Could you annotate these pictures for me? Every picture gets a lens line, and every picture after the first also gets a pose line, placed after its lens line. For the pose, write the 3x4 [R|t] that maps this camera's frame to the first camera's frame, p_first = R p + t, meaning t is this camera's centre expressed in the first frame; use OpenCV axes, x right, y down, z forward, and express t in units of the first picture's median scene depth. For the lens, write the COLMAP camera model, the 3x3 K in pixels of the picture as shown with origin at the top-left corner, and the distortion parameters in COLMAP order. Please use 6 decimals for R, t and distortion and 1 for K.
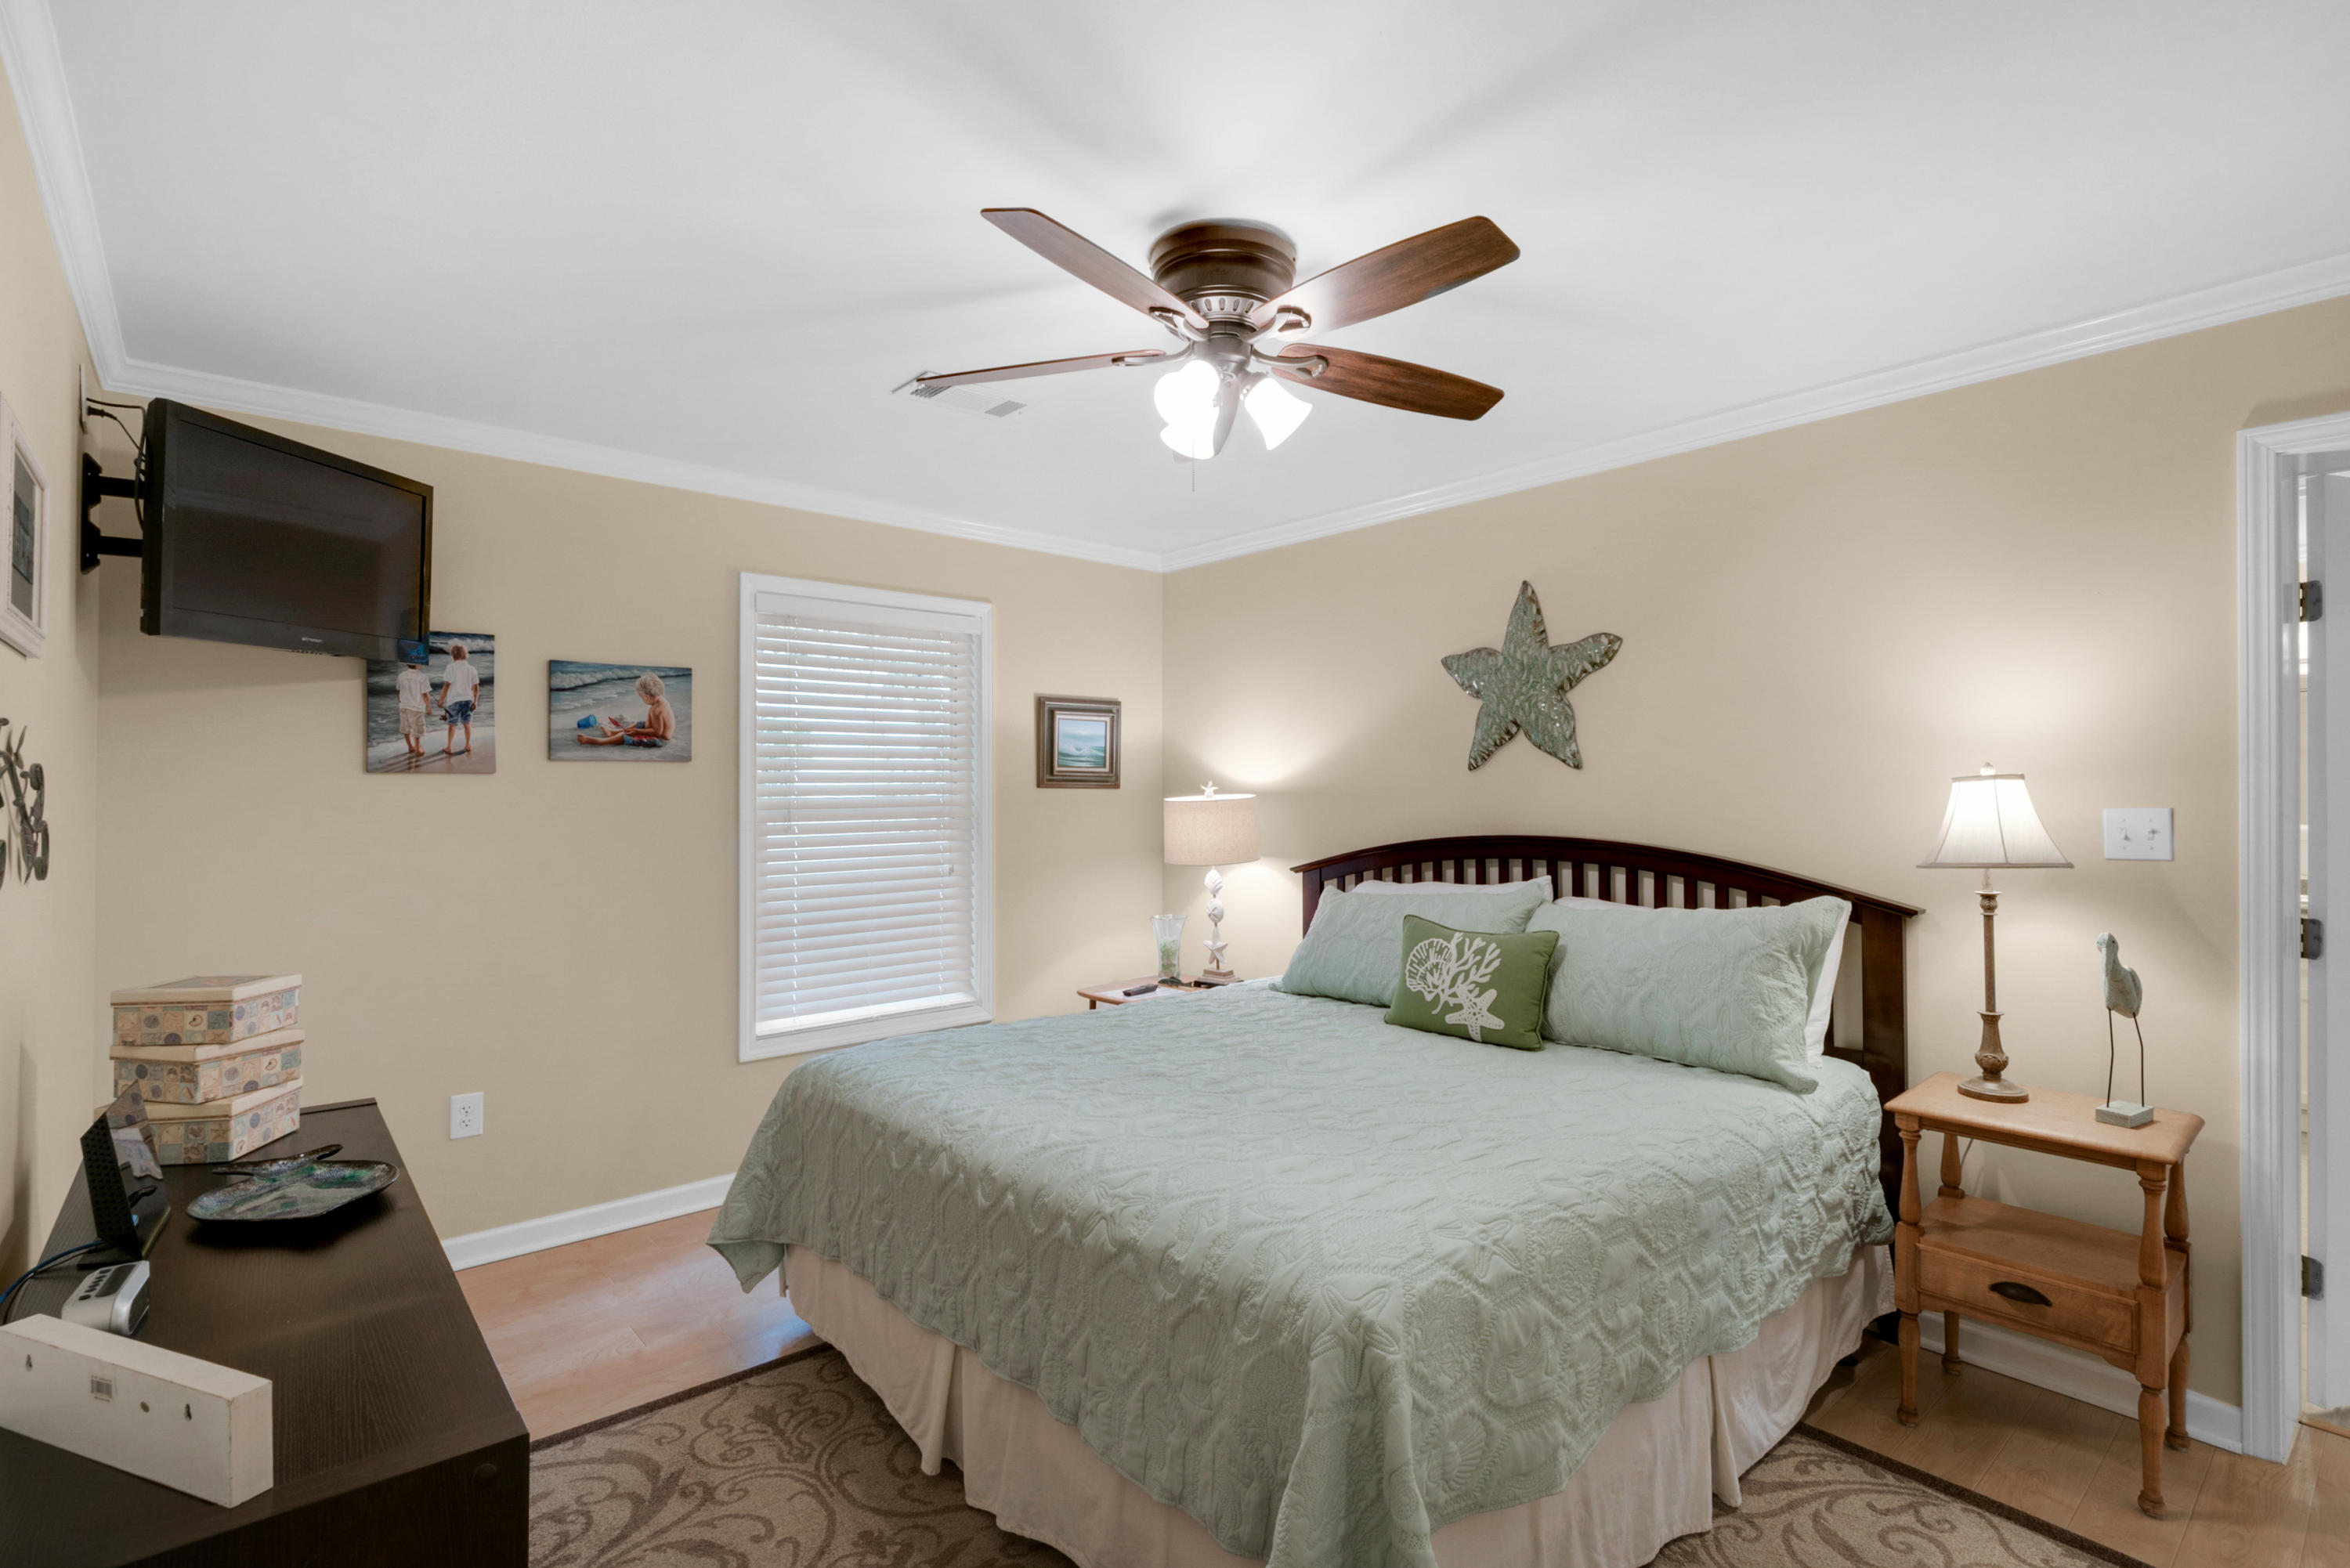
lens RADIAL K [[1068.3, 0, 1183.6], [0, 1068.3, 782.9], [0, 0, 1]] dist [0.015304, -0.000157]
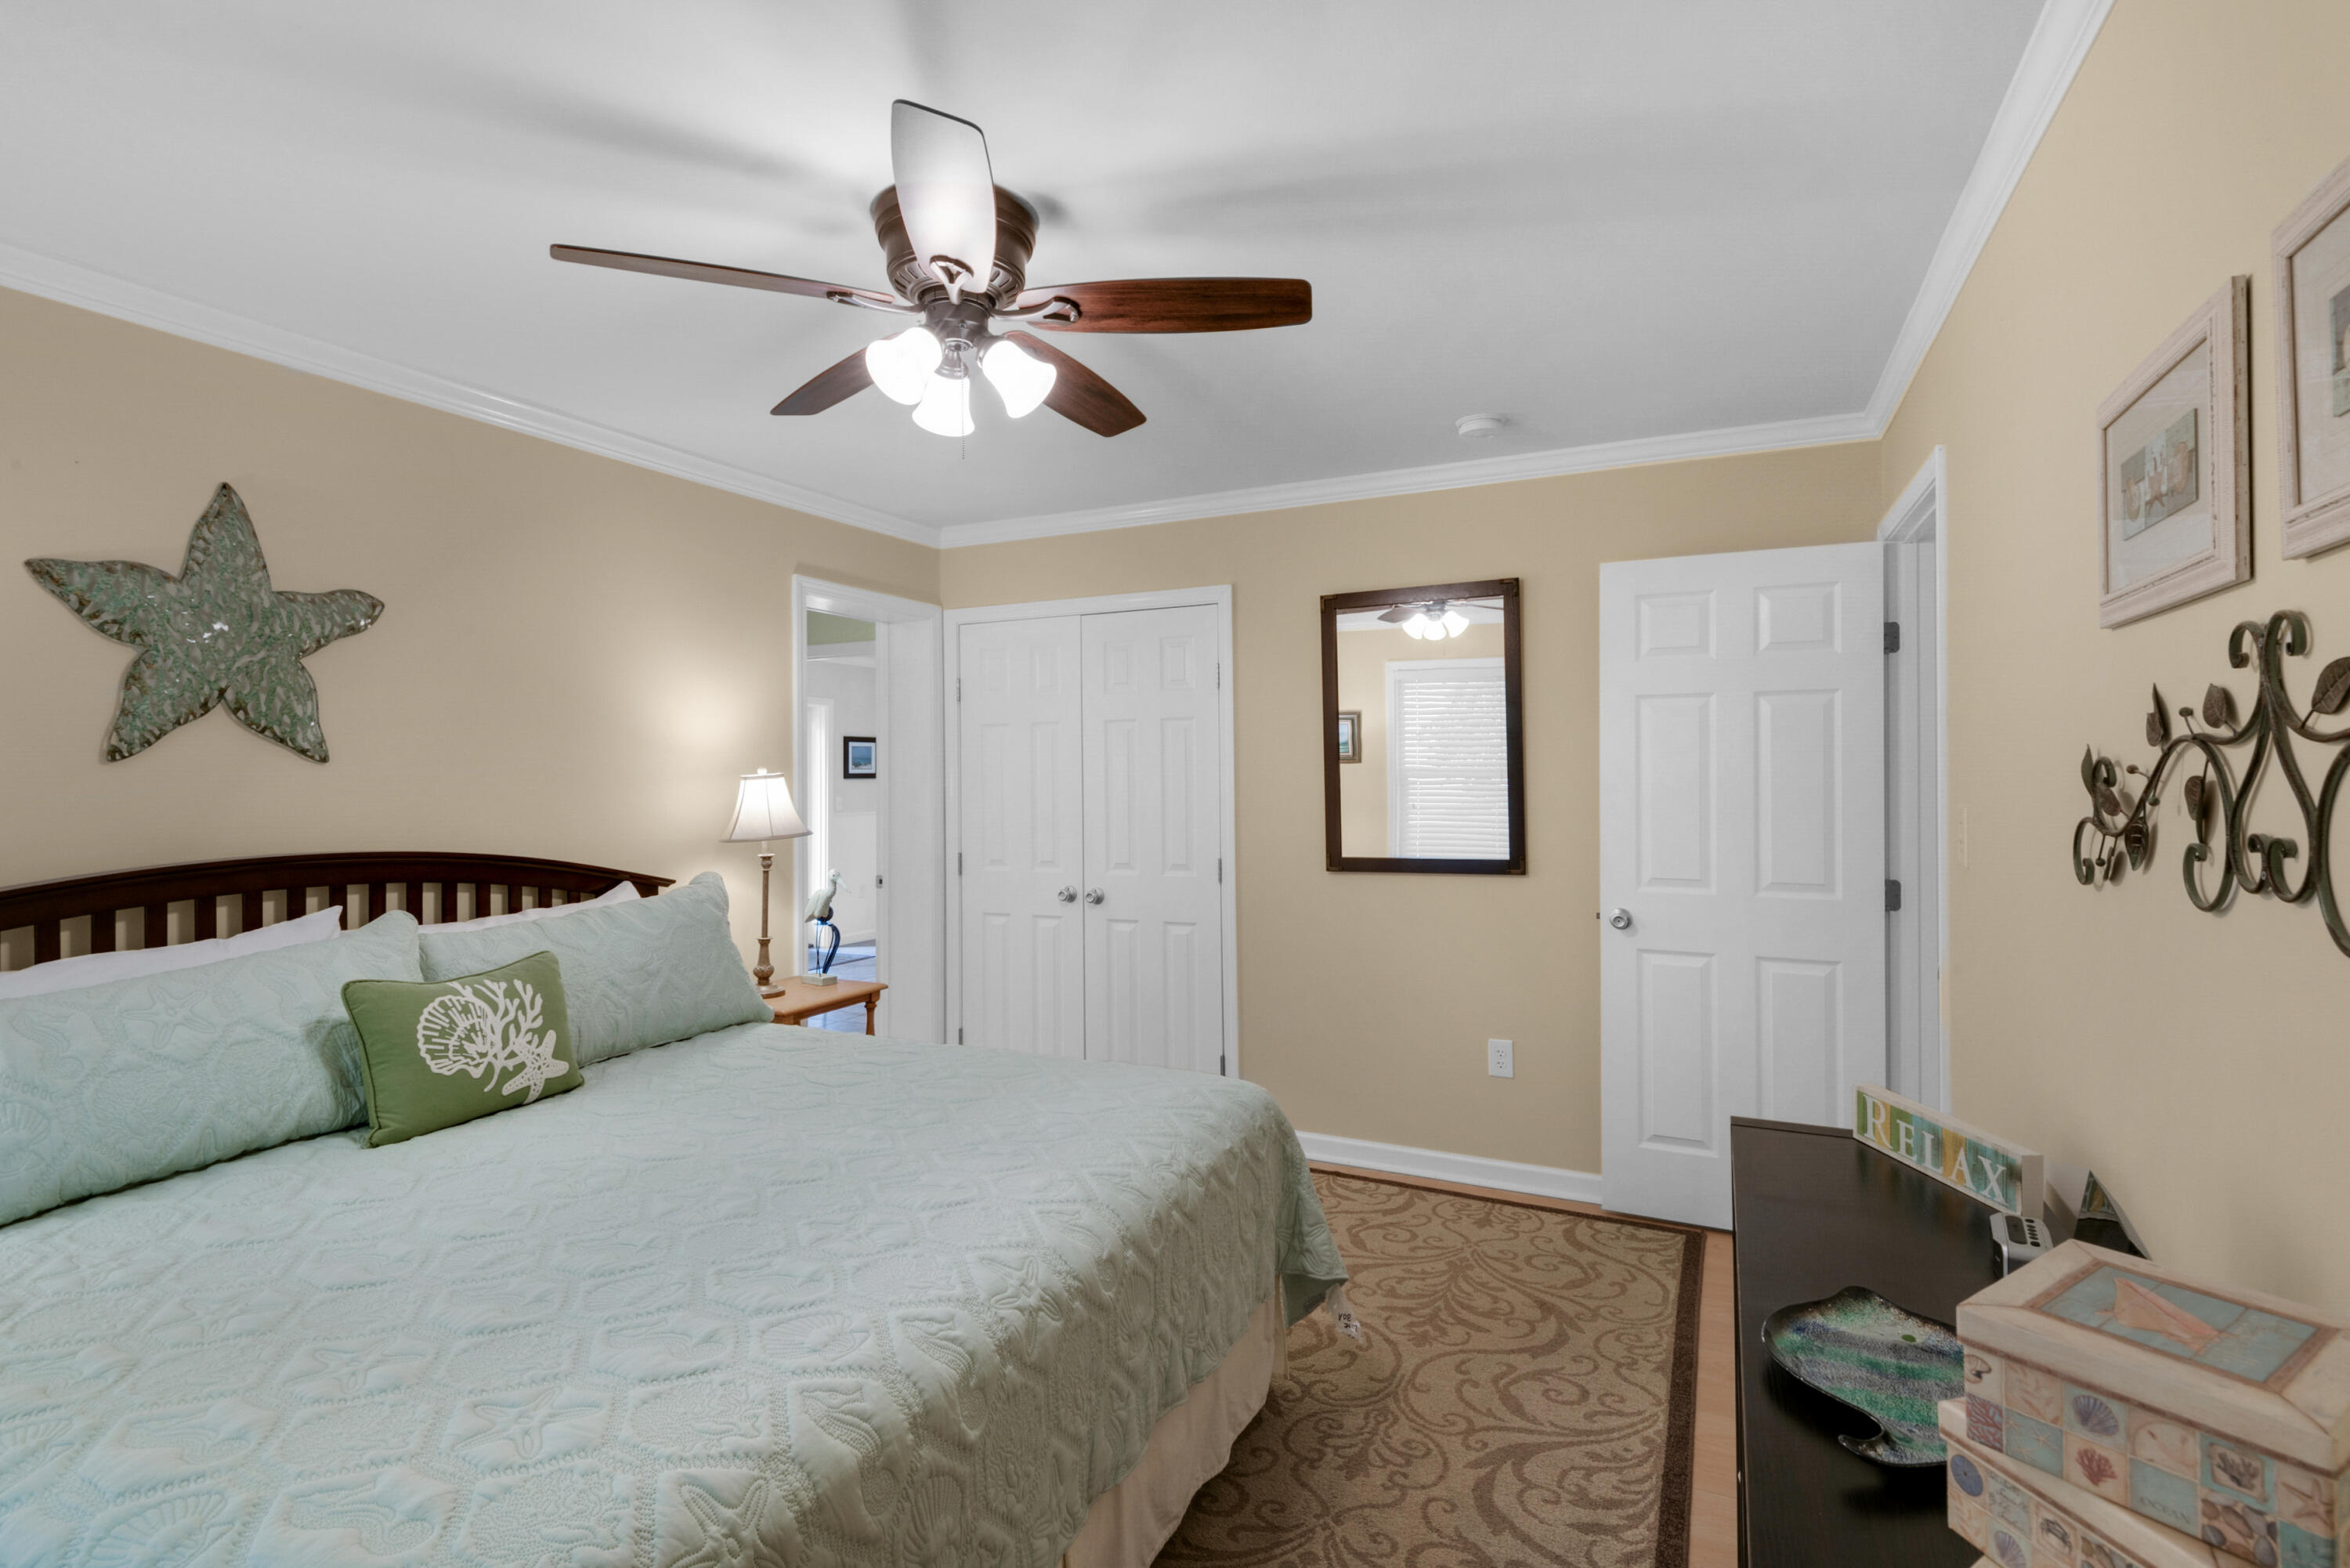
lens RADIAL K [[1117.0, 0, 1175.0], [0, 1117.0, 784.0], [0, 0, 1]] dist [0.169812, -0.000033]
pose [[-0.387153, -0.009310, 0.921968, -0.731838], [-0.006329, 0.999952, 0.007439, -0.009151], [-0.921994, -0.002955, -0.387194, 0.889457]]
